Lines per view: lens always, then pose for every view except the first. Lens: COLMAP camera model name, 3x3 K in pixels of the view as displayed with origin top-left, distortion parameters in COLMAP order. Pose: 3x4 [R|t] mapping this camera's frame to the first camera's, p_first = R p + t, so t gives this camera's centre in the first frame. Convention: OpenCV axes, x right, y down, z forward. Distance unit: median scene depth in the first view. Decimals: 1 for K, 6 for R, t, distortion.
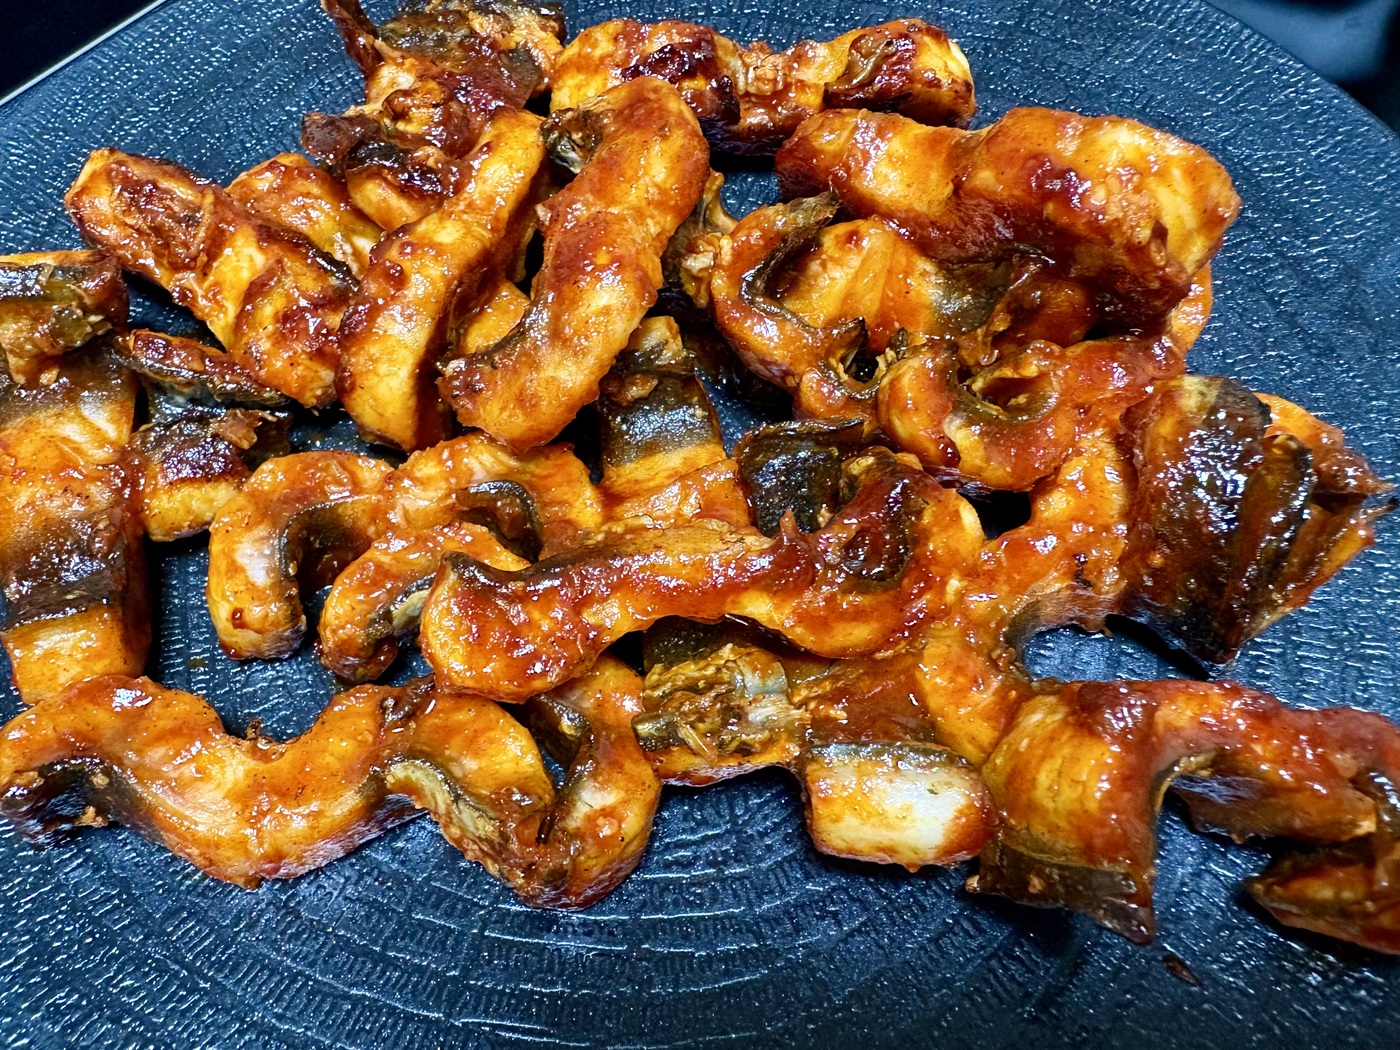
lens RADIAL K [[1028.2, 0, 774.3], [0, 1028.2, 524.8], [0, 0, 1]] dist [0.002554, 0.001671]
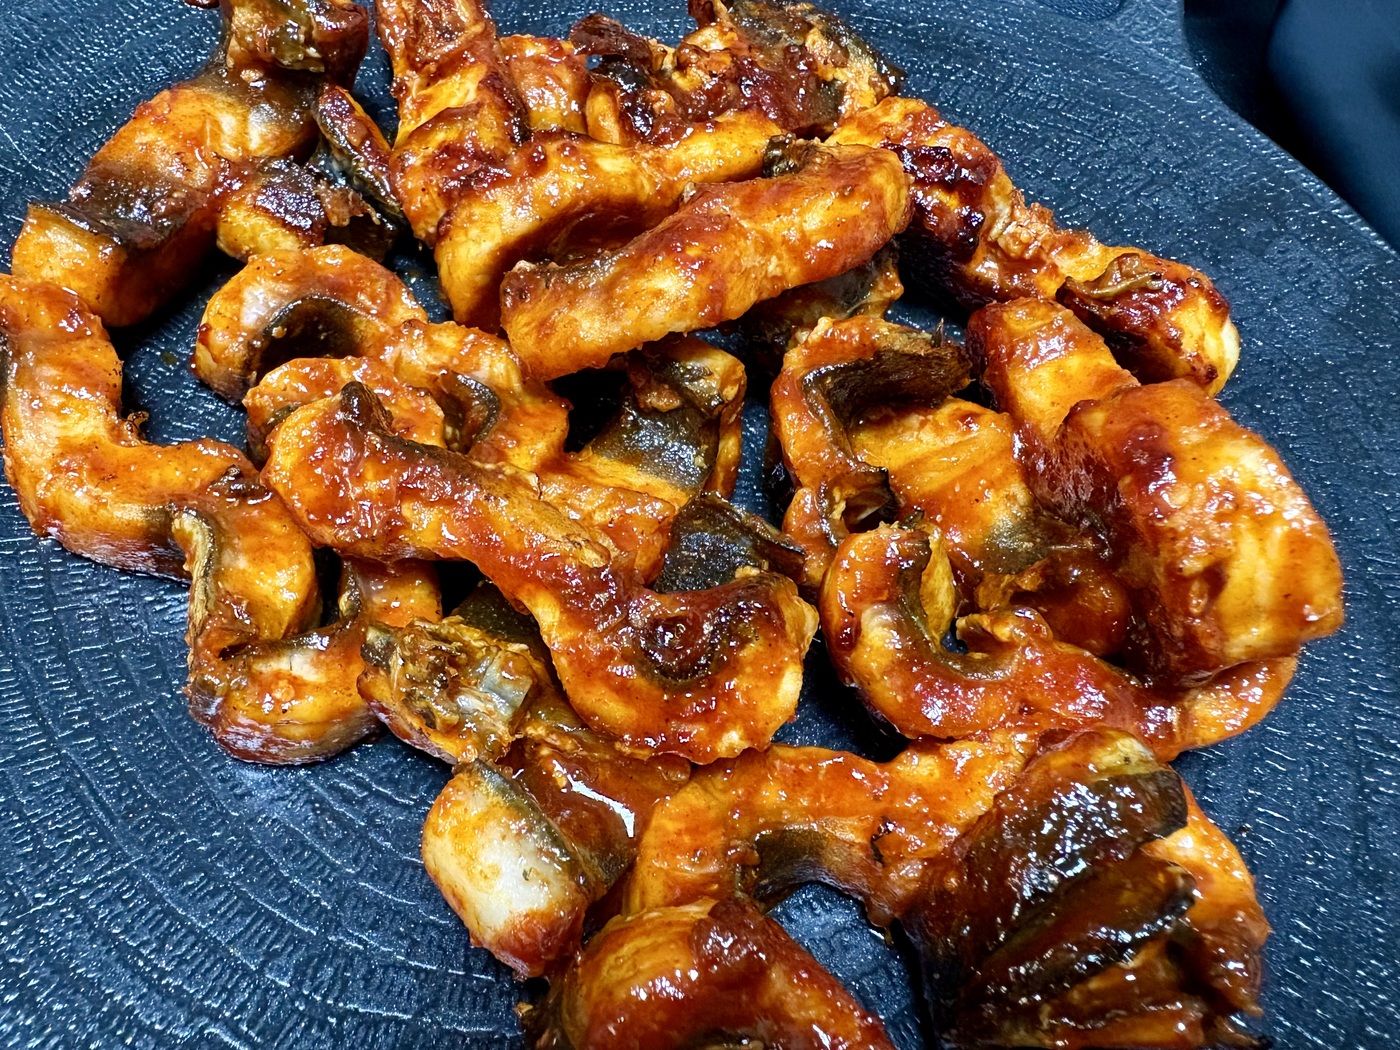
lens RADIAL K [[1073.2, 0, 724.2], [0, 1073.2, 656.1], [0, 0, 1]] dist [0.002331, 0.001686]
pose [[0.749543, 0.615122, -0.244562, 0.301146], [-0.628774, 0.777102, 0.027475, -0.013598], [0.206950, 0.133181, 0.969244, 0.094790]]
